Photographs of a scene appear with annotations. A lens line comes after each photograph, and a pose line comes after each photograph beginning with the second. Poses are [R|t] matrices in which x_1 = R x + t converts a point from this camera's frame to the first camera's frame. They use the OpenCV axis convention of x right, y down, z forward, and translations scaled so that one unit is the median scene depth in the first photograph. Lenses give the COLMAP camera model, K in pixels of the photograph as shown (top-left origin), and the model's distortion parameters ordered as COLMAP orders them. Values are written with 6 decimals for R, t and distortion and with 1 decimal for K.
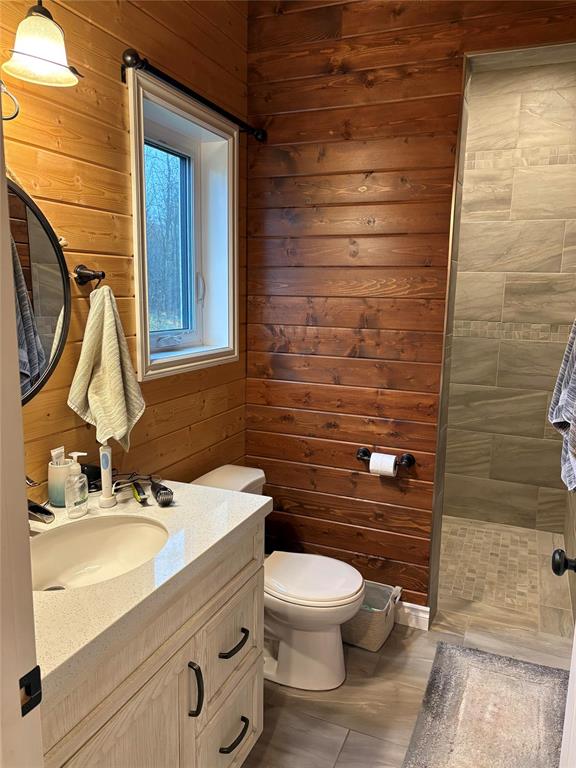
lens RADIAL K [[580.0, 0, 285.6], [0, 580.0, 385.2], [0, 0, 1]] dist [0.056843, -0.058100]
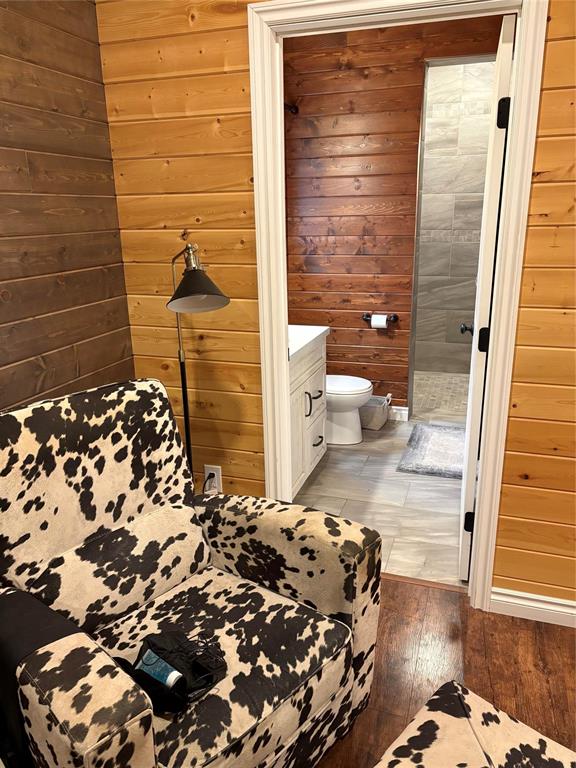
lens RADIAL K [[580.0, 0, 288.1], [0, 580.0, 386.5], [0, 0, 1]] dist [0.056843, -0.058100]
pose [[0.996732, -0.056704, 0.057535, -0.186044], [0.048716, 0.990075, 0.131826, 0.087345], [-0.064440, -0.128592, 0.989602, -0.603489]]
